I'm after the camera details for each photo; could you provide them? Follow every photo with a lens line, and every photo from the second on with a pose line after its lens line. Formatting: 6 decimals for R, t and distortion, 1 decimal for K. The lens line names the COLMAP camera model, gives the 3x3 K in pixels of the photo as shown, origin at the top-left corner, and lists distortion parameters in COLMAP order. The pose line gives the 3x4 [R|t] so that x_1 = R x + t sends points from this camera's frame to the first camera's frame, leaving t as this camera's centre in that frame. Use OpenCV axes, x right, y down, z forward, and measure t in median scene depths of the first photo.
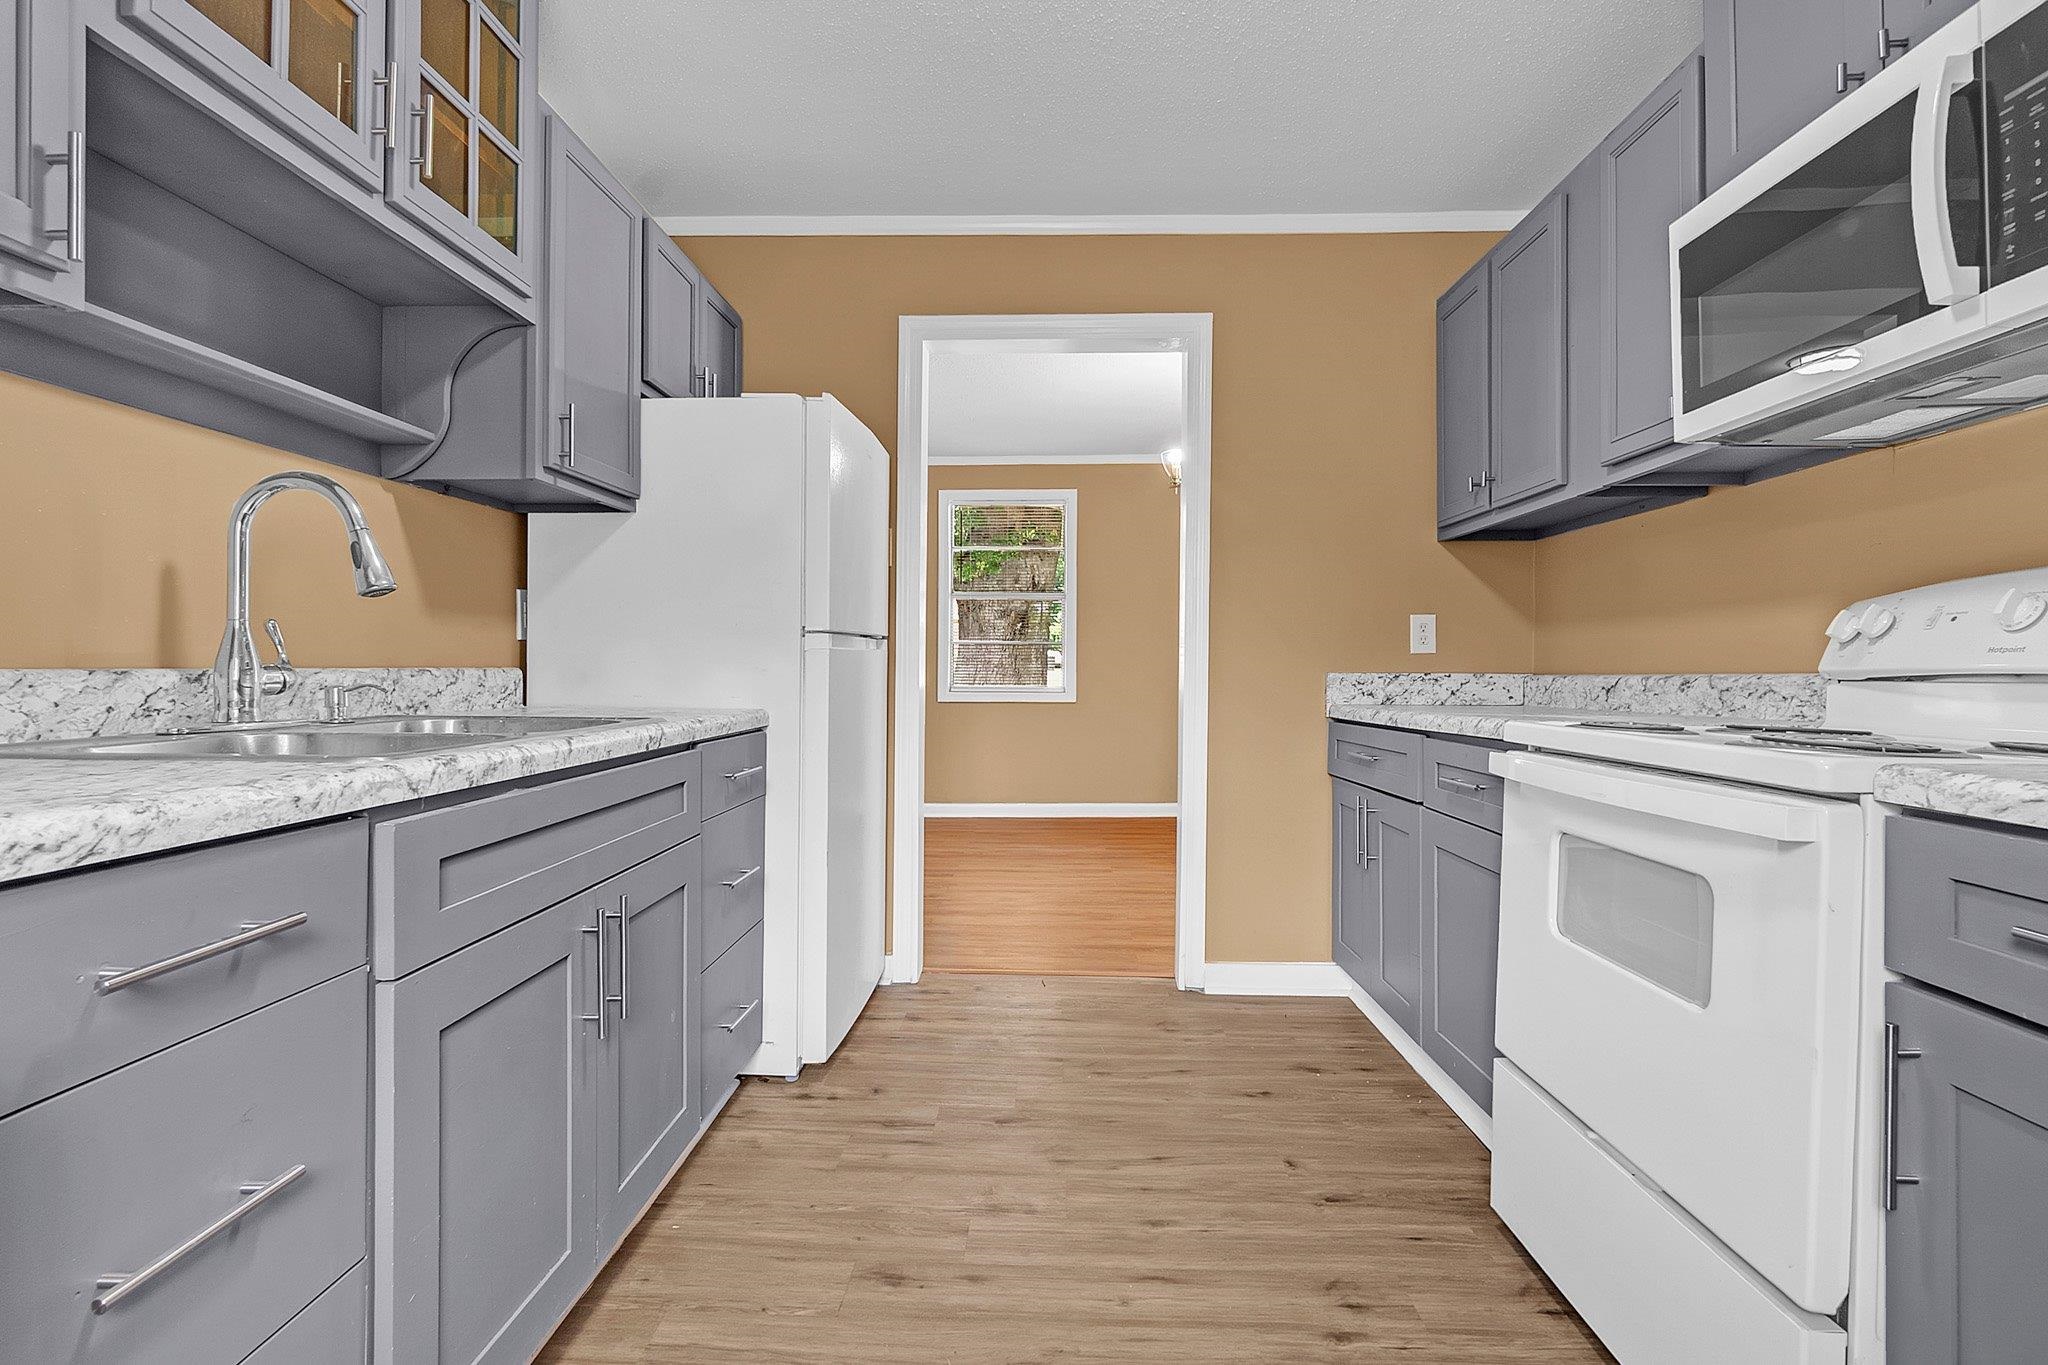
lens RADIAL K [[1004.3, 0, 1039.1], [0, 1004.3, 671.5], [0, 0, 1]] dist [0.002344, -0.000887]
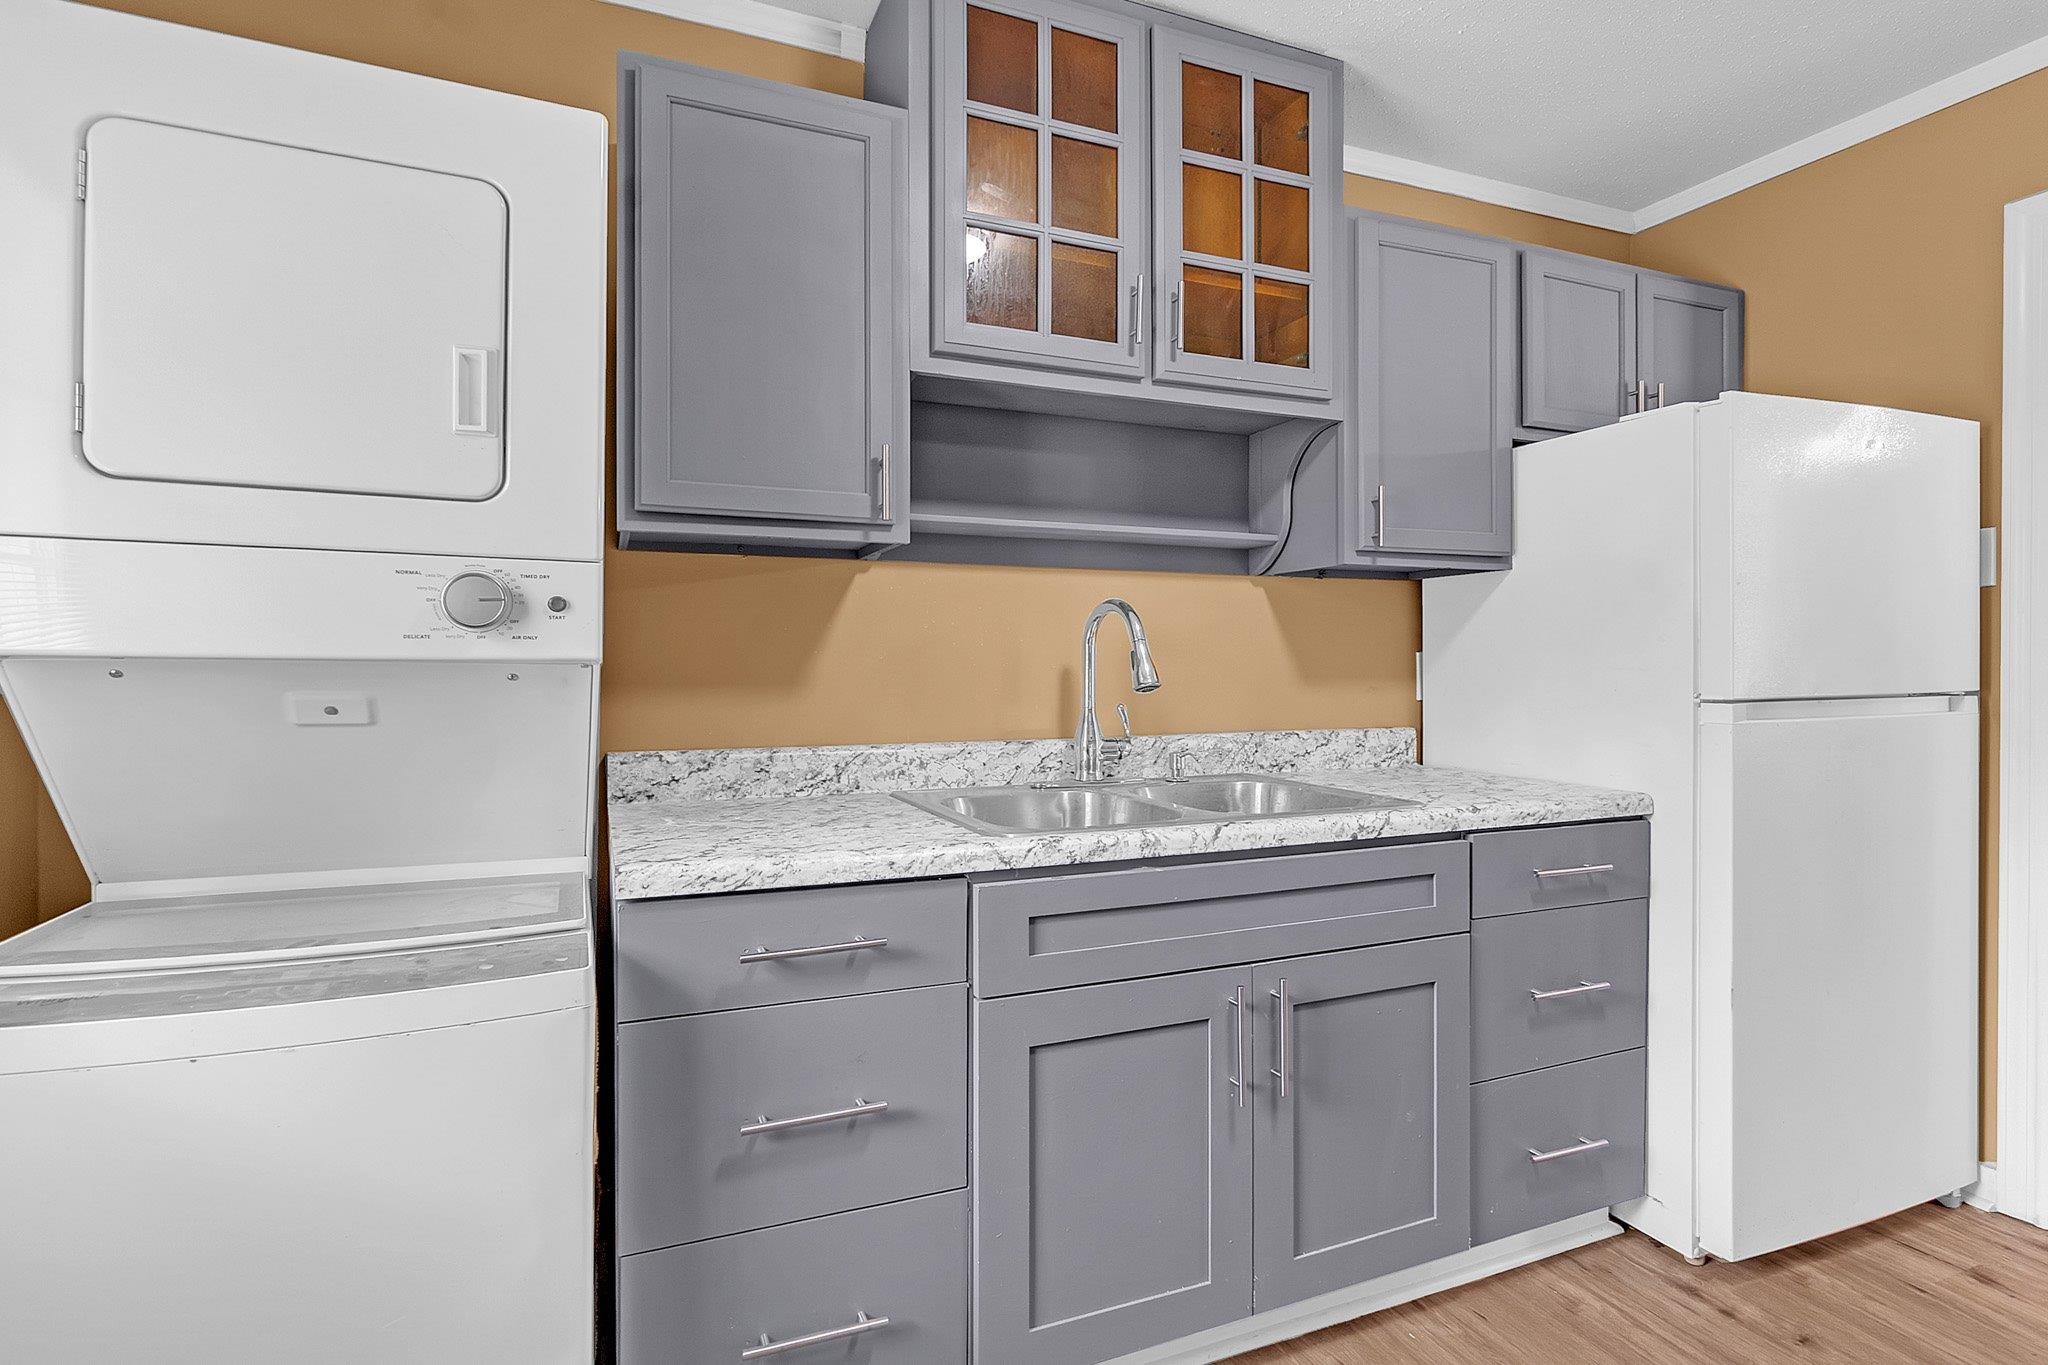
lens RADIAL K [[1004.3, 0, 1040.6], [0, 1004.3, 673.4], [0, 0, 1]] dist [0.002344, -0.000887]
pose [[0.418315, 0.007389, -0.908272, 0.365728], [-0.007622, 0.999960, 0.004625, -0.084038], [0.908270, 0.004988, 0.418354, 0.278837]]
